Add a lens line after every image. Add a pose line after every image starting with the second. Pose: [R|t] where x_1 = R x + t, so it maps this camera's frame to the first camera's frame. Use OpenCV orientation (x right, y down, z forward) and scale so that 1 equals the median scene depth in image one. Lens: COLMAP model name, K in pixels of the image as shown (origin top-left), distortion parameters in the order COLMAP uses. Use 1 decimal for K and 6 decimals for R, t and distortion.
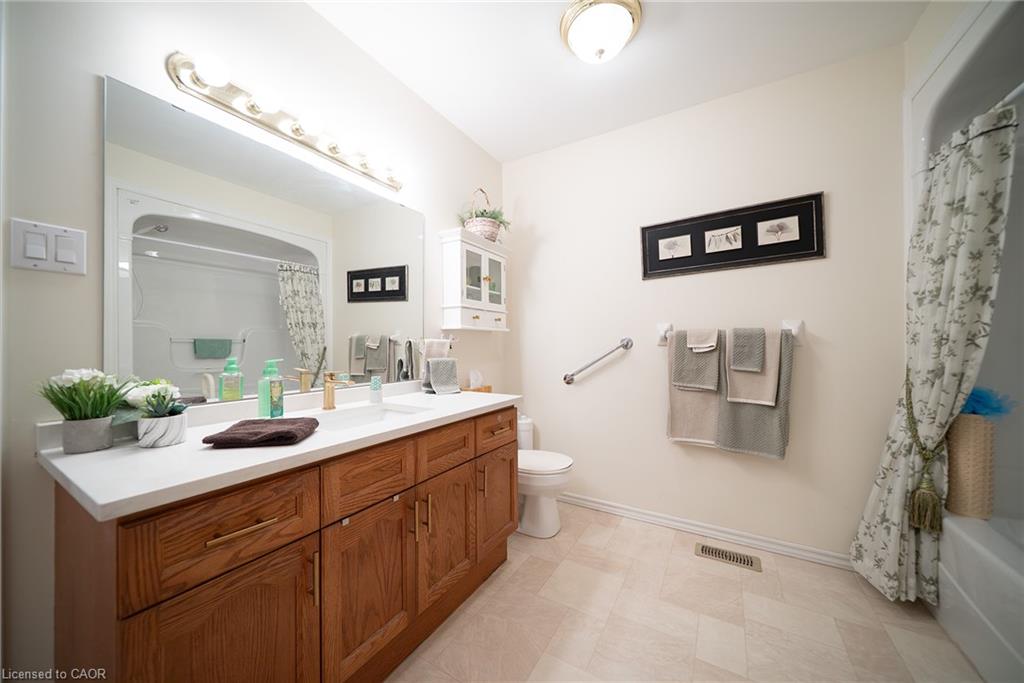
lens RADIAL K [[356.4, 0, 507.7], [0, 356.4, 343.7], [0, 0, 1]] dist [0.000567, 0.000005]
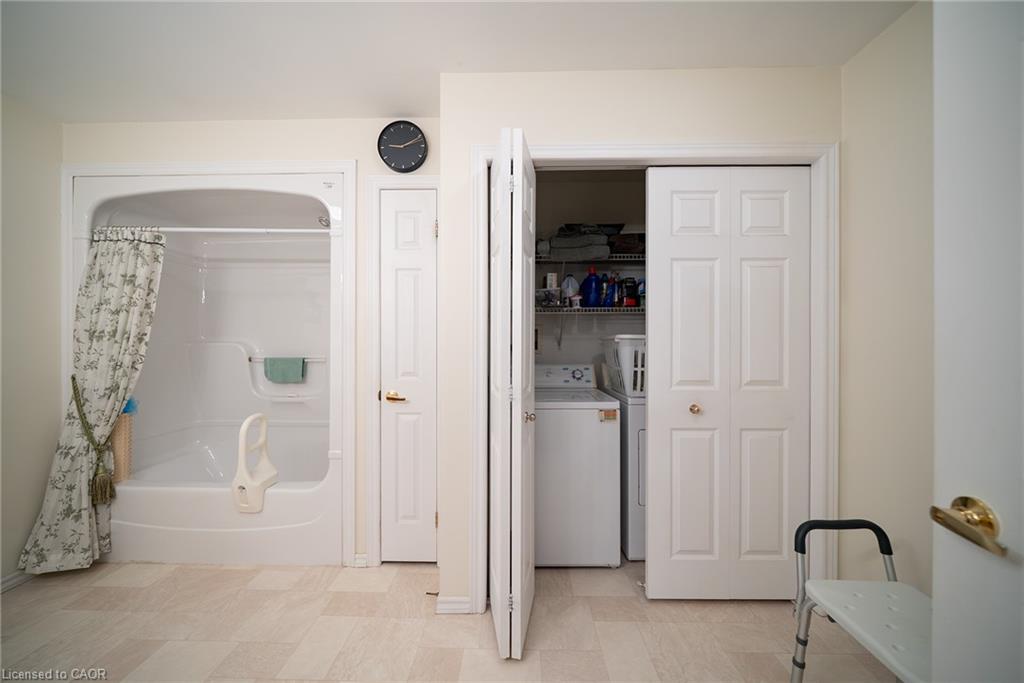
lens RADIAL K [[356.4, 0, 507.7], [0, 356.4, 343.7], [0, 0, 1]] dist [0.000567, 0.000005]
pose [[-0.499496, -0.000278, 0.866316, -0.852547], [-0.001662, 0.999998, -0.000637, -0.103395], [-0.866314, -0.001758, -0.499496, 0.334303]]
